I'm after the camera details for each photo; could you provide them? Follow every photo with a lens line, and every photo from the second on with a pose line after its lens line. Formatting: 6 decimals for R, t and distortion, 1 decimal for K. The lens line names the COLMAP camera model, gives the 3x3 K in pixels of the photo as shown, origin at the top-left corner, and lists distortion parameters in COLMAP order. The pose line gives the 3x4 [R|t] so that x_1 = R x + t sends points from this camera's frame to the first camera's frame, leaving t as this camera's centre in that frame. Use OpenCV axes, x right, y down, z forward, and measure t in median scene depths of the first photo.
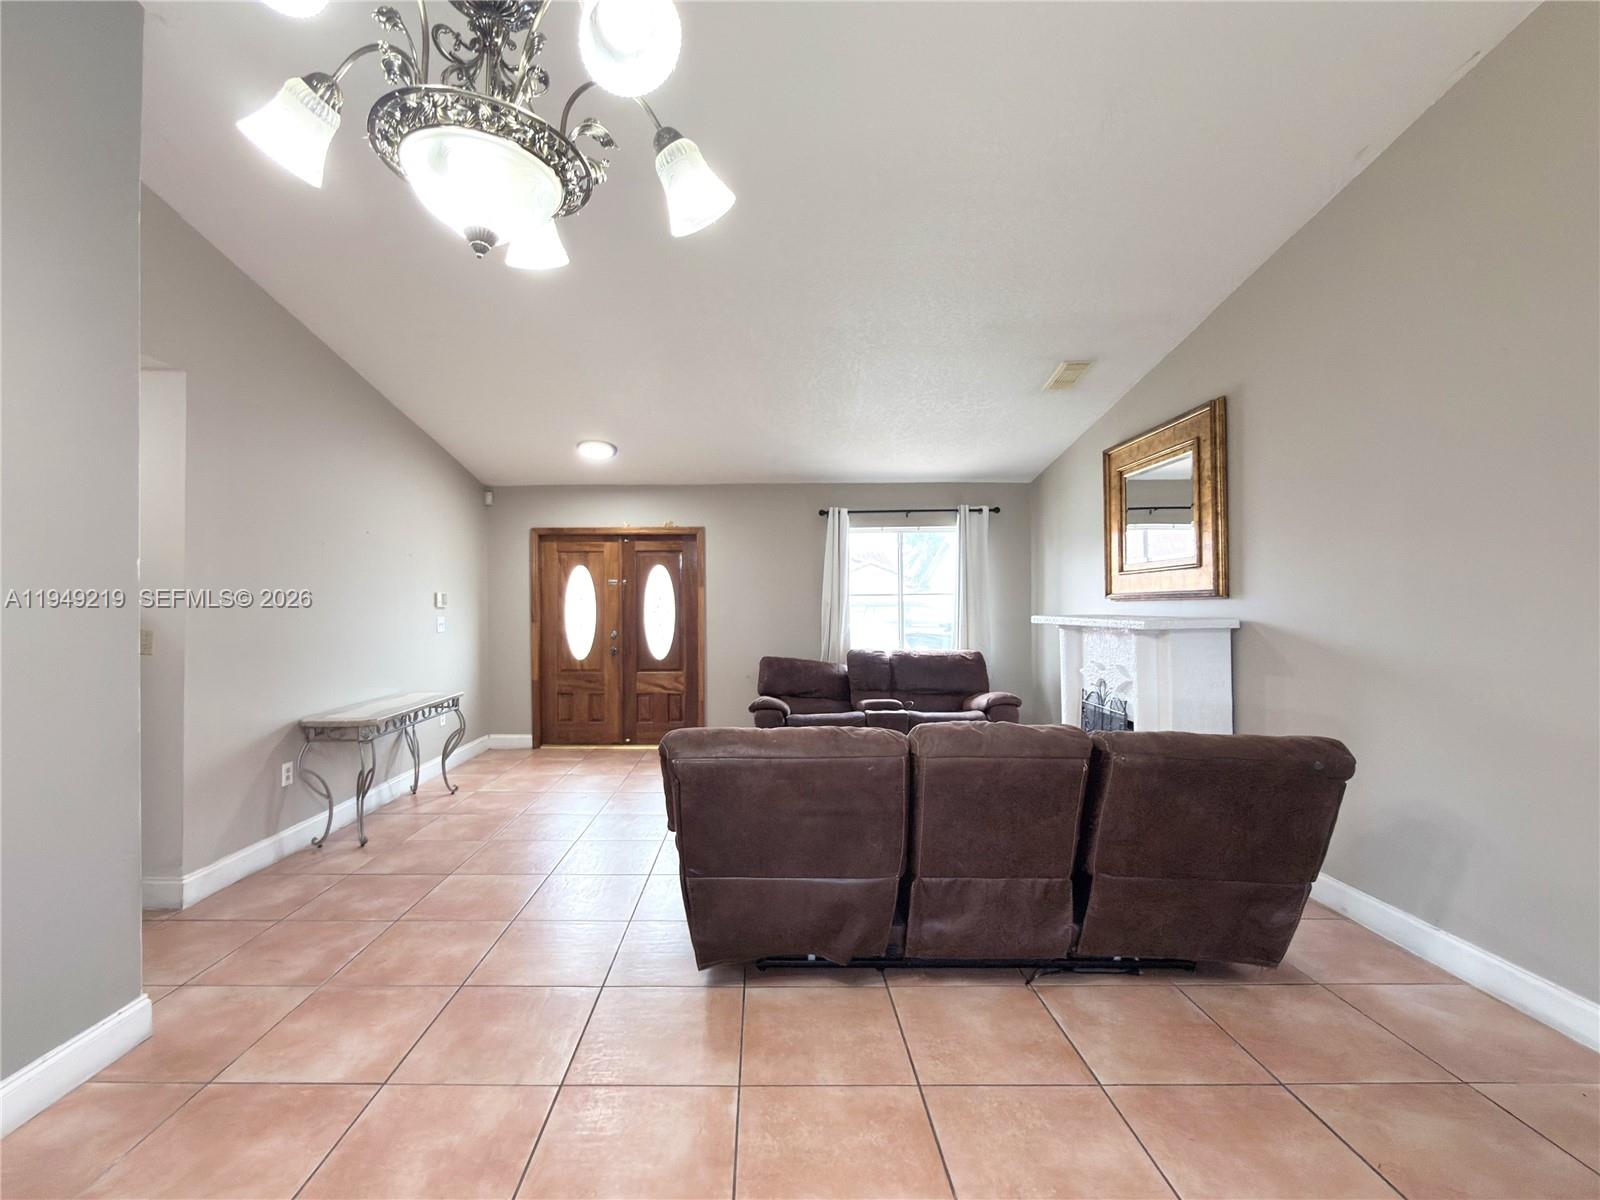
lens RADIAL K [[655.6, 0, 805.9], [0, 655.6, 593.0], [0, 0, 1]] dist [-0.001602, -0.000049]
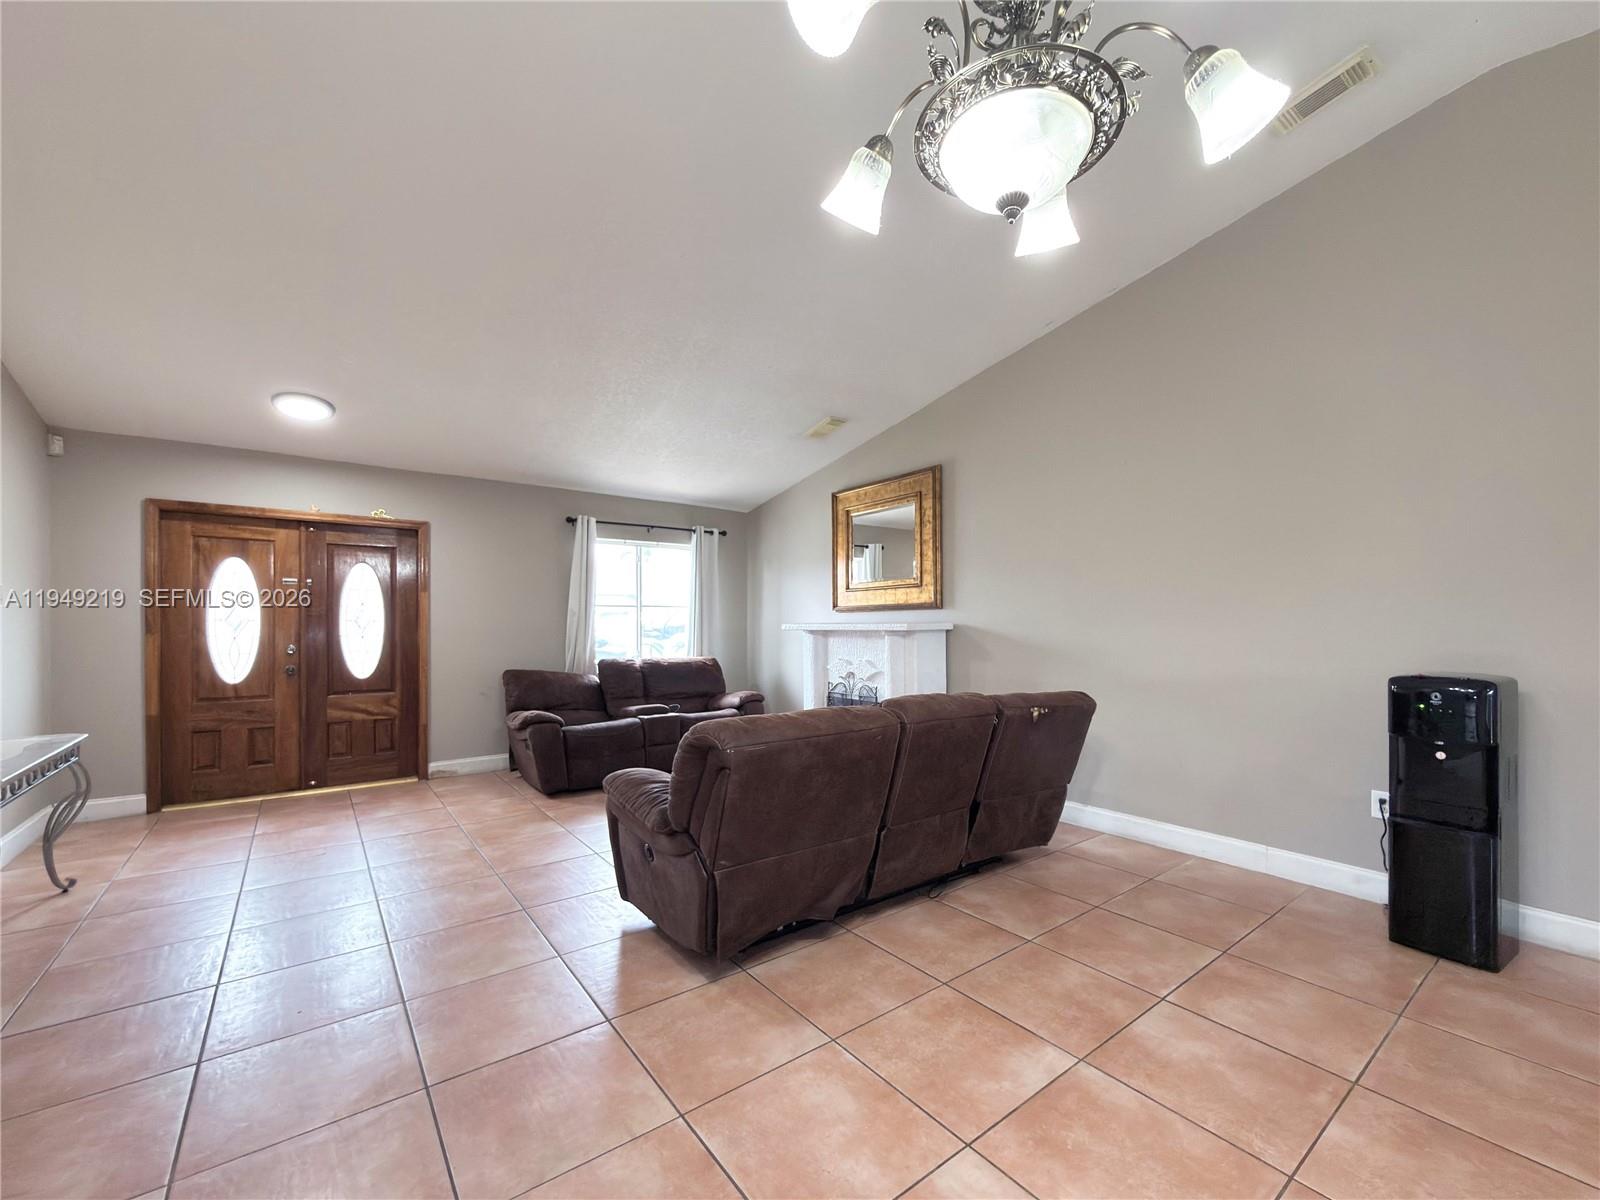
lens RADIAL K [[629.2, 0, 734.7], [0, 629.2, 620.2], [0, 0, 1]] dist [-0.000704, -0.000051]
pose [[0.816747, 0.012910, 0.576852, -0.397441], [-0.012096, 0.999913, -0.005251, 0.036247], [-0.576870, -0.002689, 0.816832, 0.122719]]
